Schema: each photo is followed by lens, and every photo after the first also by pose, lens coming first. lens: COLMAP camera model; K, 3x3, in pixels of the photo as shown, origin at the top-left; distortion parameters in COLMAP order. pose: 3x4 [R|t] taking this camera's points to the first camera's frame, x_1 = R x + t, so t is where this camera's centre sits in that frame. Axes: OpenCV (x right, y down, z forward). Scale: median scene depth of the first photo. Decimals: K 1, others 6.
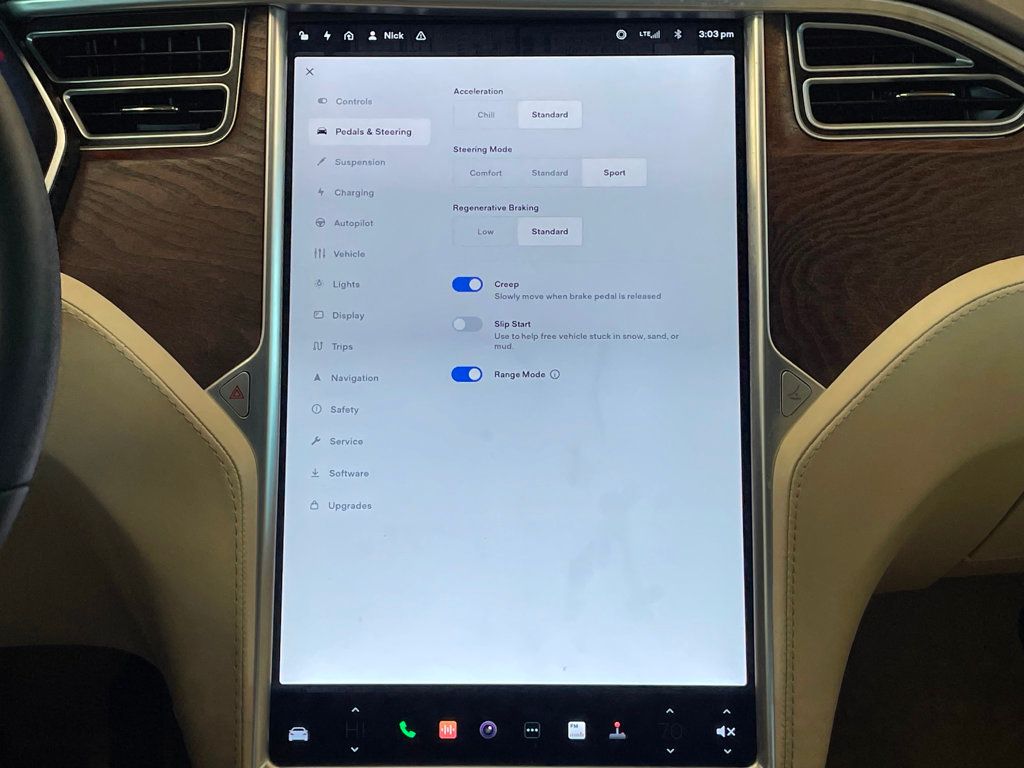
lens RADIAL K [[1616.8, 0, 512.9], [0, 1616.8, 374.8], [0, 0, 1]] dist [0.133777, 0.000000]
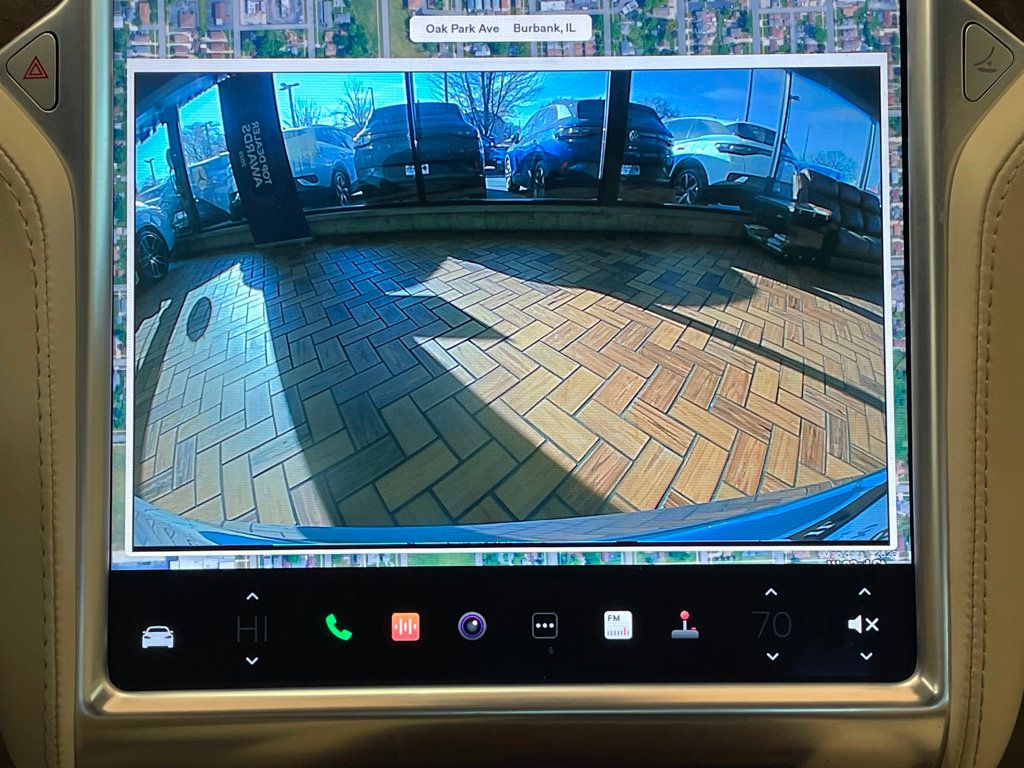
lens RADIAL K [[1616.8, 0, 512.9], [0, 1616.8, 379.7], [0, 0, 1]] dist [0.133777, 0.000000]
pose [[0.999689, -0.009892, 0.022889, -0.012843], [0.007822, 0.996015, 0.088844, 0.072951], [-0.023677, -0.088637, 0.995783, 0.405561]]
